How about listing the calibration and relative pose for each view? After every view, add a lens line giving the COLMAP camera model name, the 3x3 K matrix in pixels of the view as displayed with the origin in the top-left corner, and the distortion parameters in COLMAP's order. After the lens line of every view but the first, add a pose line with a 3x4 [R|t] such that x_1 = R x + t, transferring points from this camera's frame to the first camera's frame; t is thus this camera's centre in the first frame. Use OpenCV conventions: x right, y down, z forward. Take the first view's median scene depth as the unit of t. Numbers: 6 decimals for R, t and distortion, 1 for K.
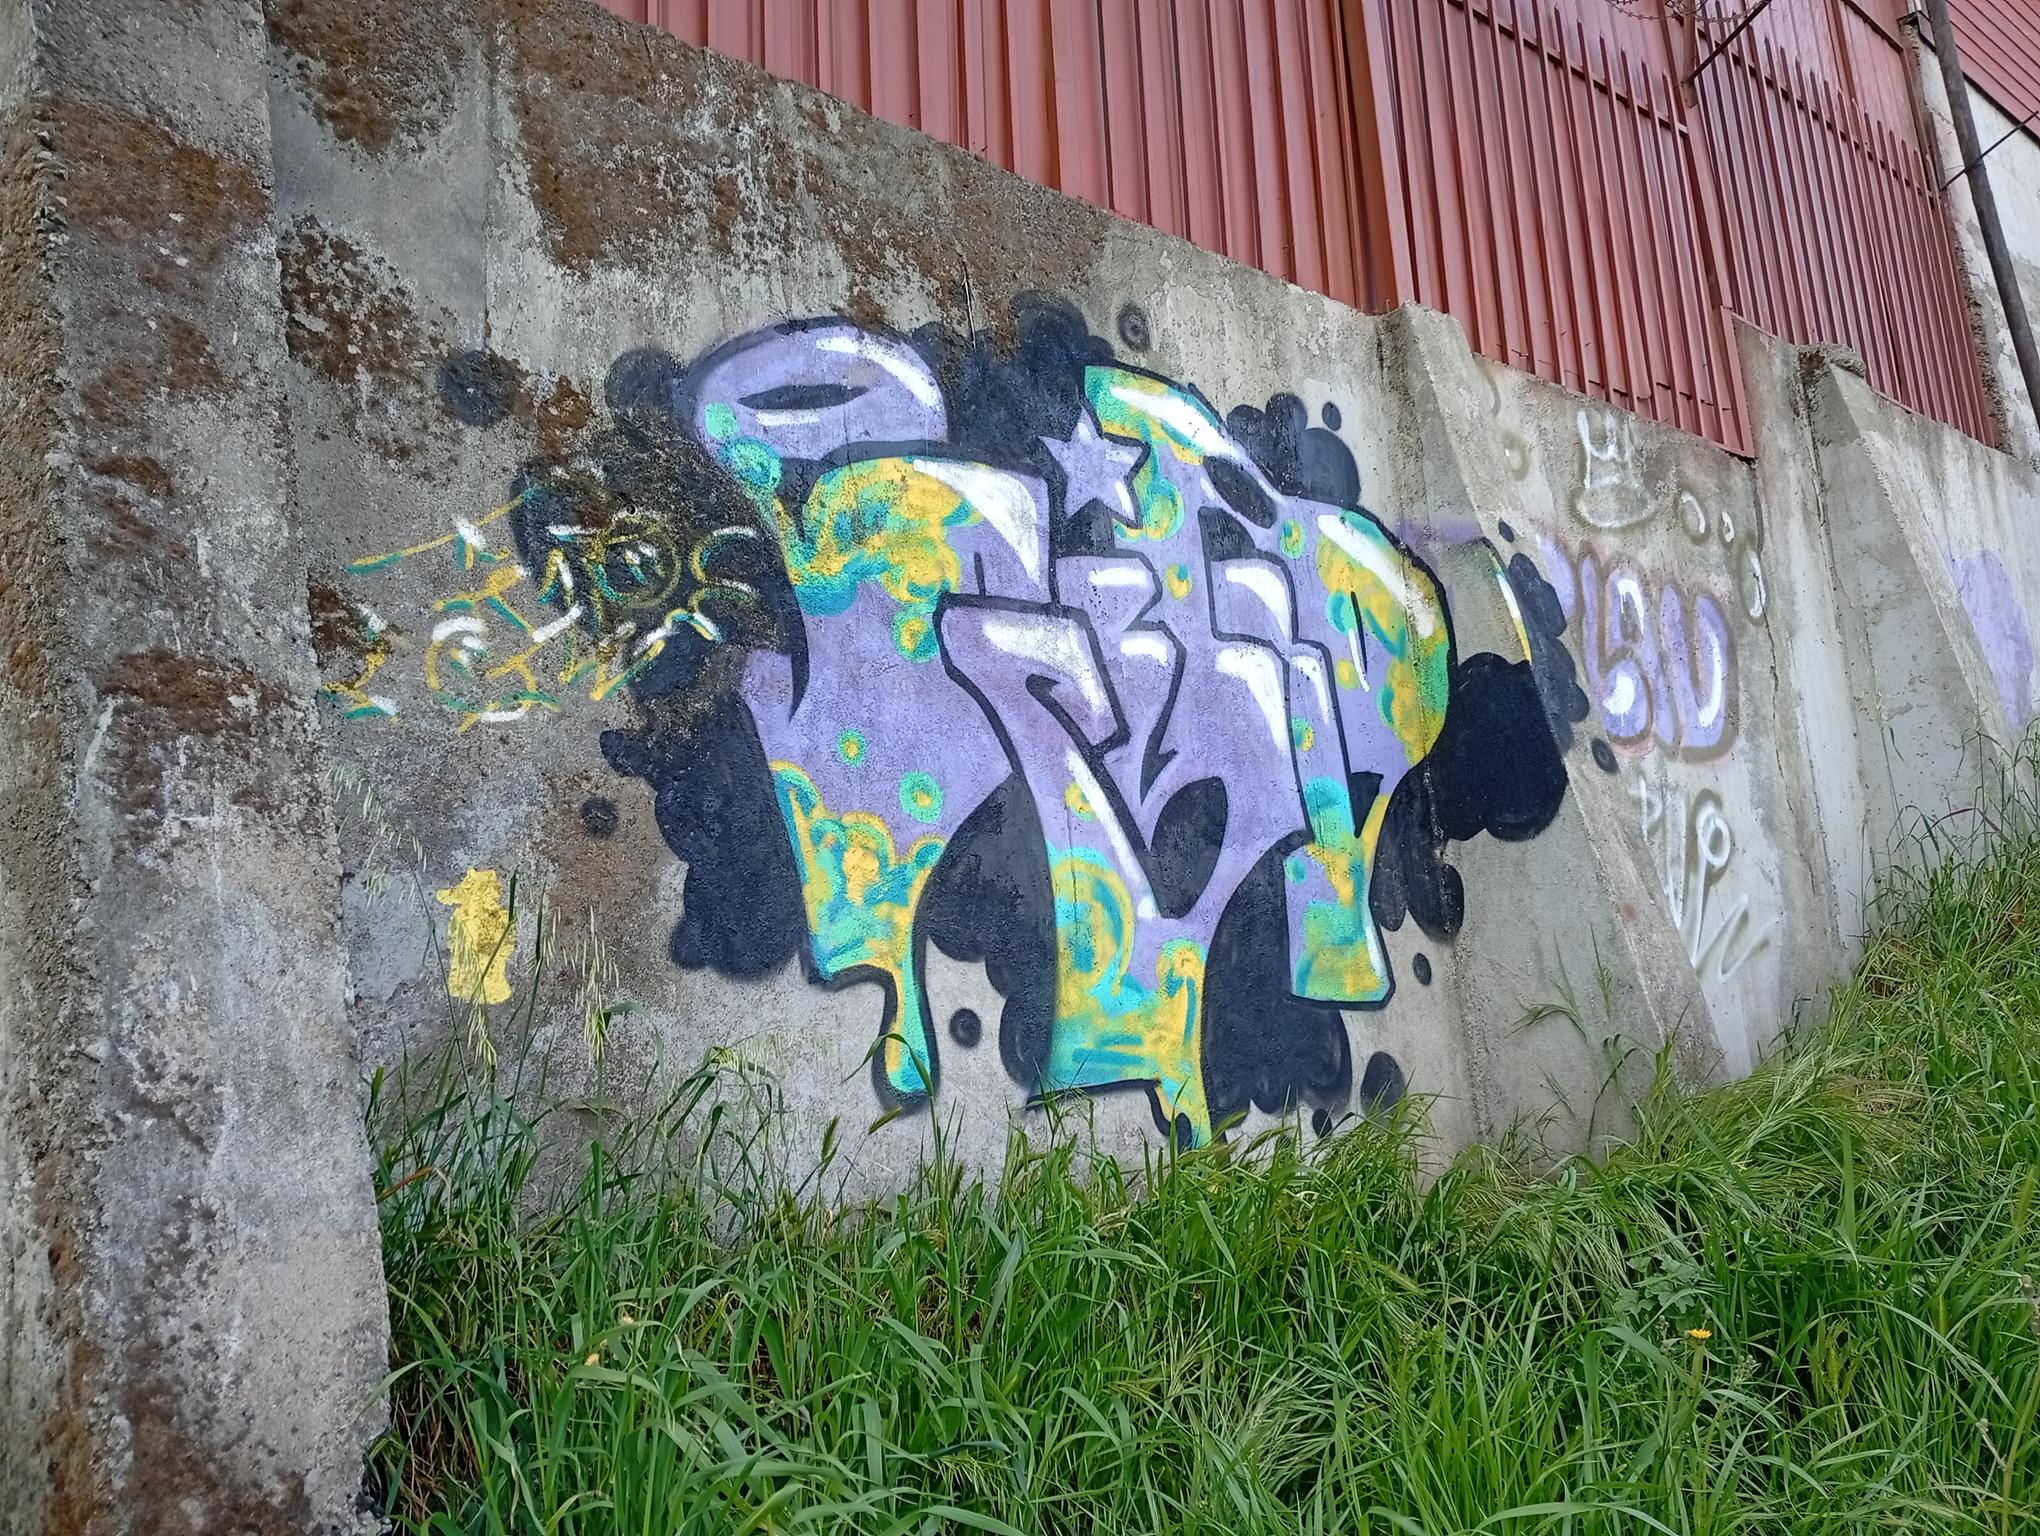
lens RADIAL K [[1552.2, 0, 1022.1], [0, 1552.2, 757.0], [0, 0, 1]] dist [0.111271, -0.217454]
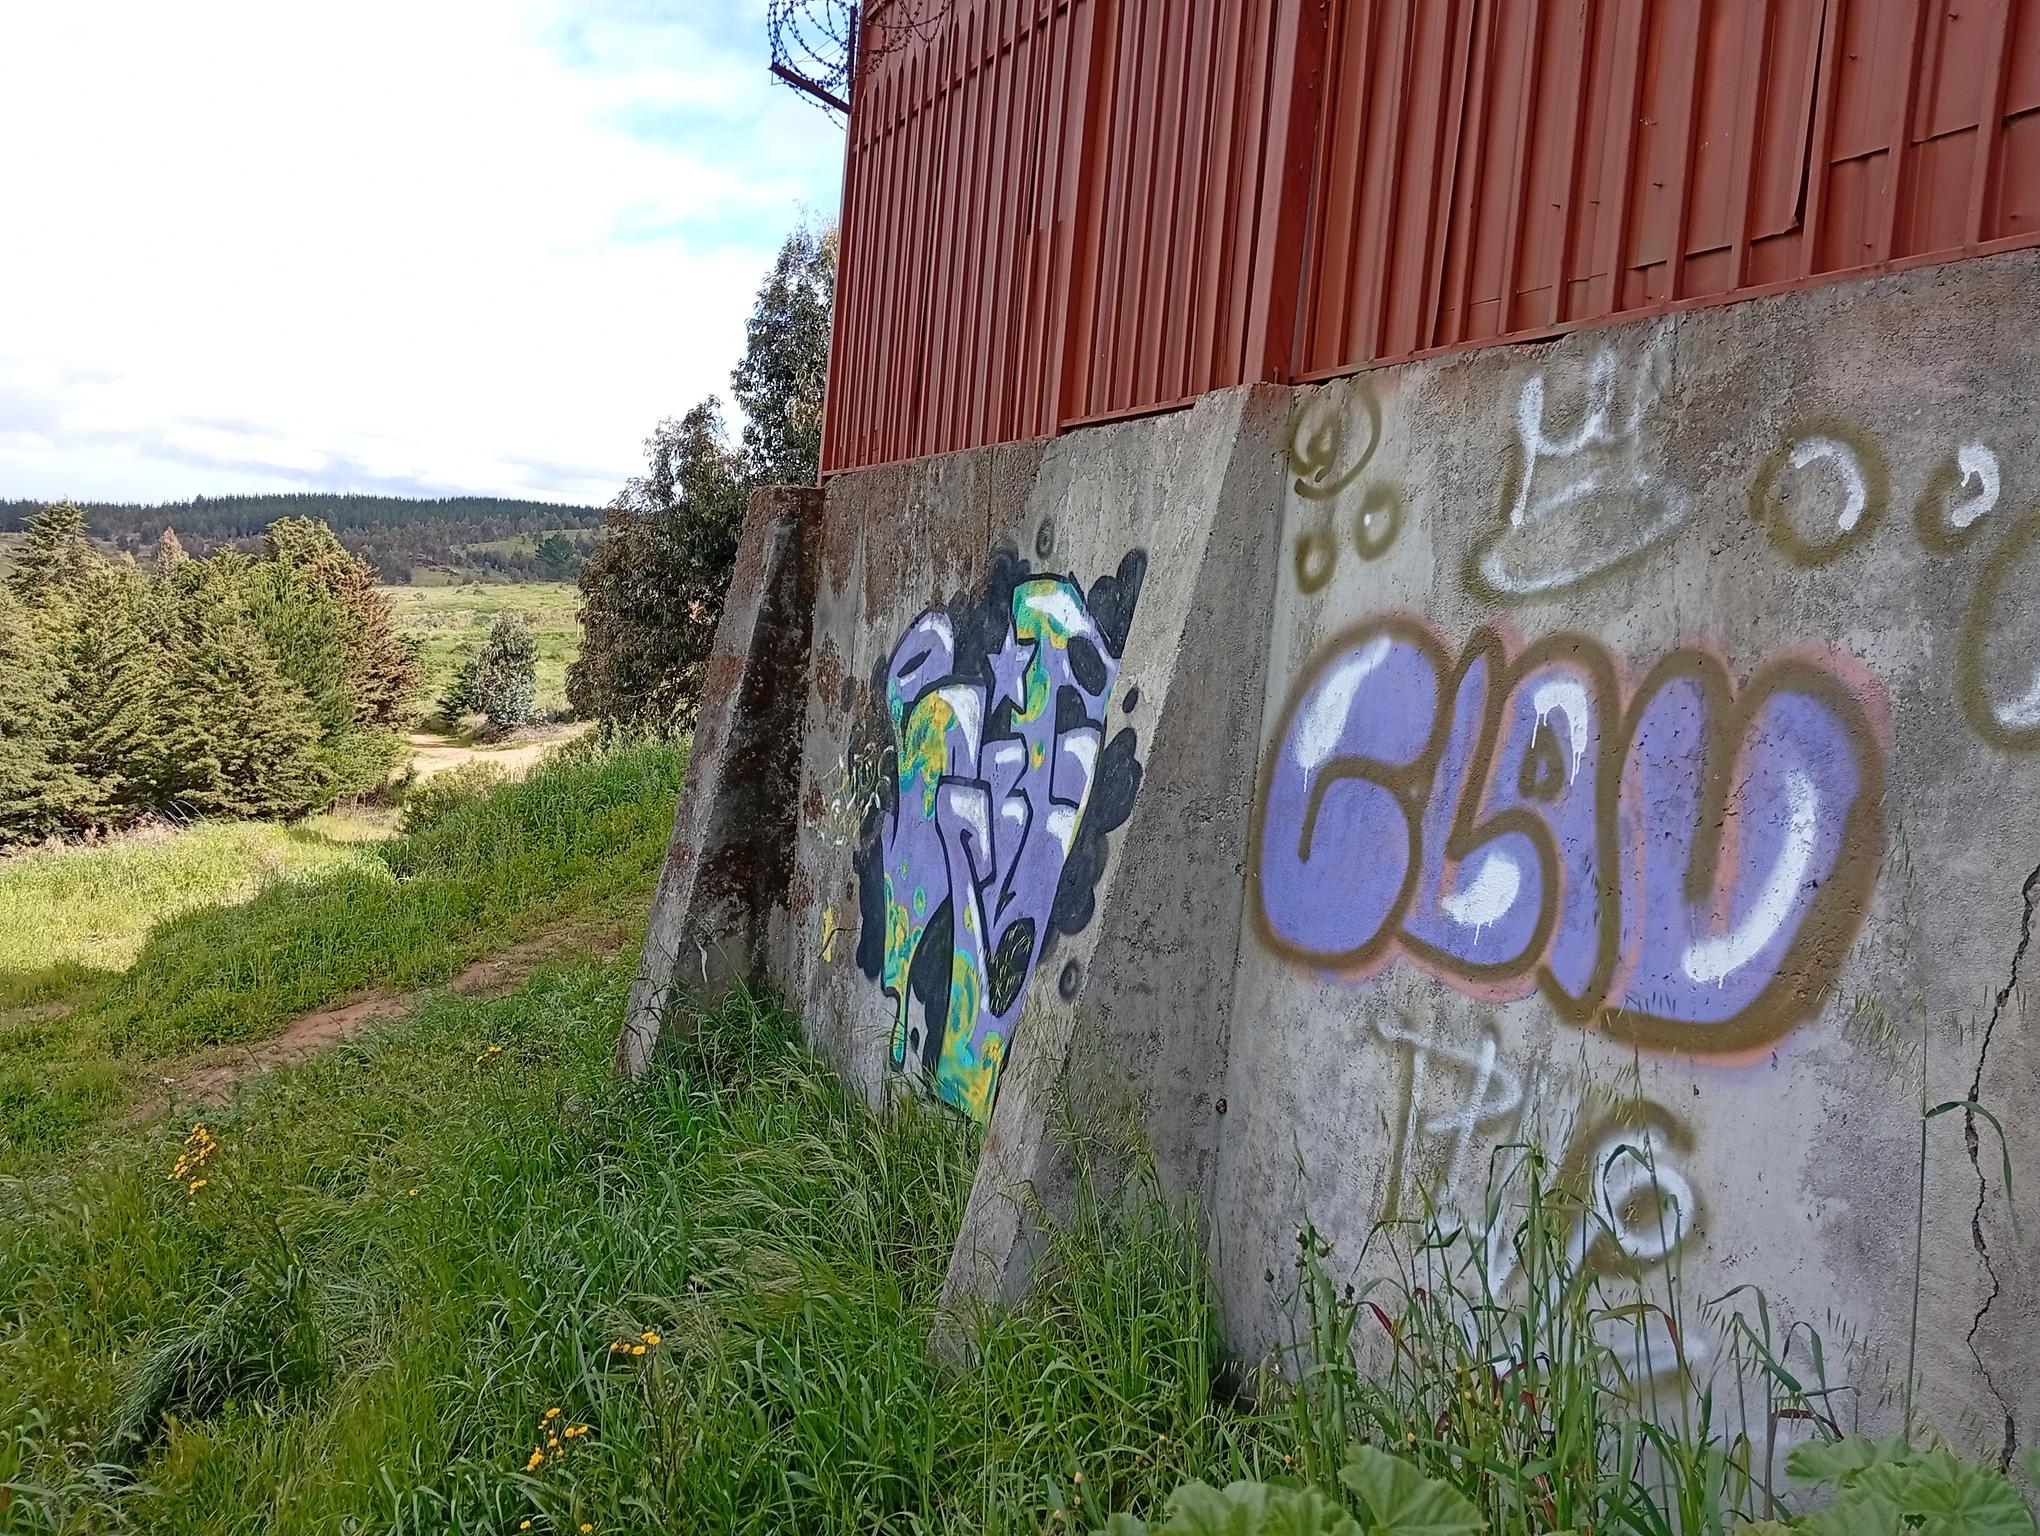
lens RADIAL K [[1536.5, 0, 1014.8], [0, 1536.5, 738.1], [0, 0, 1]] dist [0.099023, -0.266239]
pose [[-0.220344, 0.100985, -0.970181, 1.621718], [0.141554, 0.987408, 0.070629, -0.270409], [0.965096, -0.121770, -0.231864, 1.597180]]
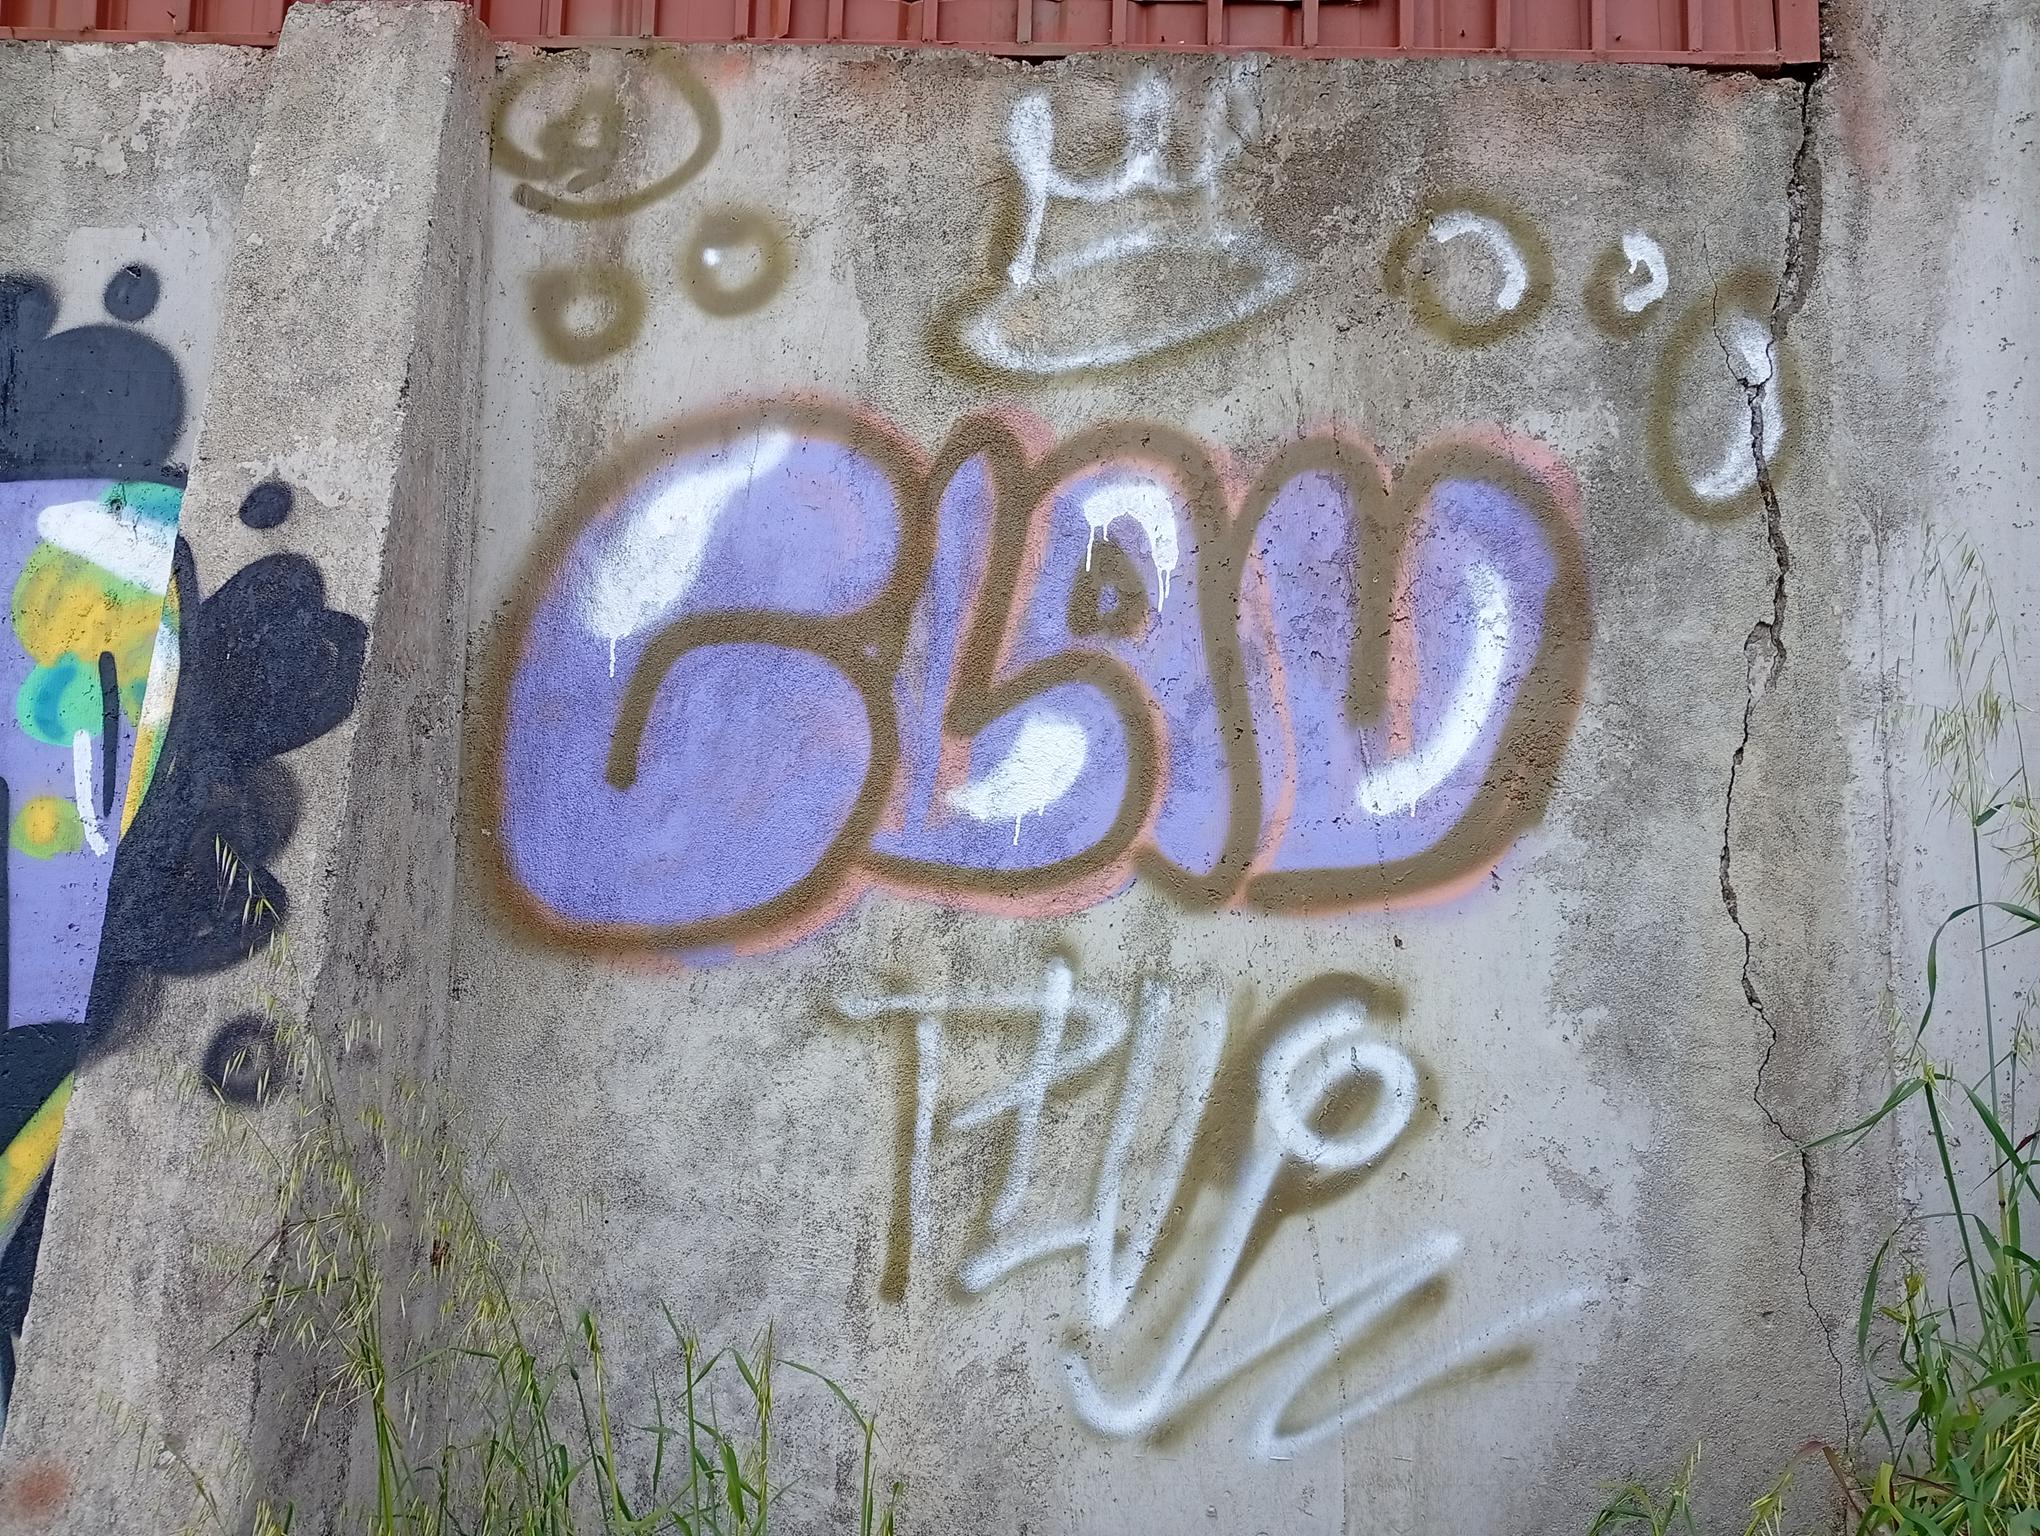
lens RADIAL K [[1552.2, 0, 1022.1], [0, 1552.2, 757.0], [0, 0, 1]] dist [0.111271, -0.217454]
pose [[0.793524, 0.013370, -0.608392, 1.059269], [0.070427, 0.991023, 0.113637, -0.152364], [0.604450, -0.133021, 0.785459, 1.084688]]
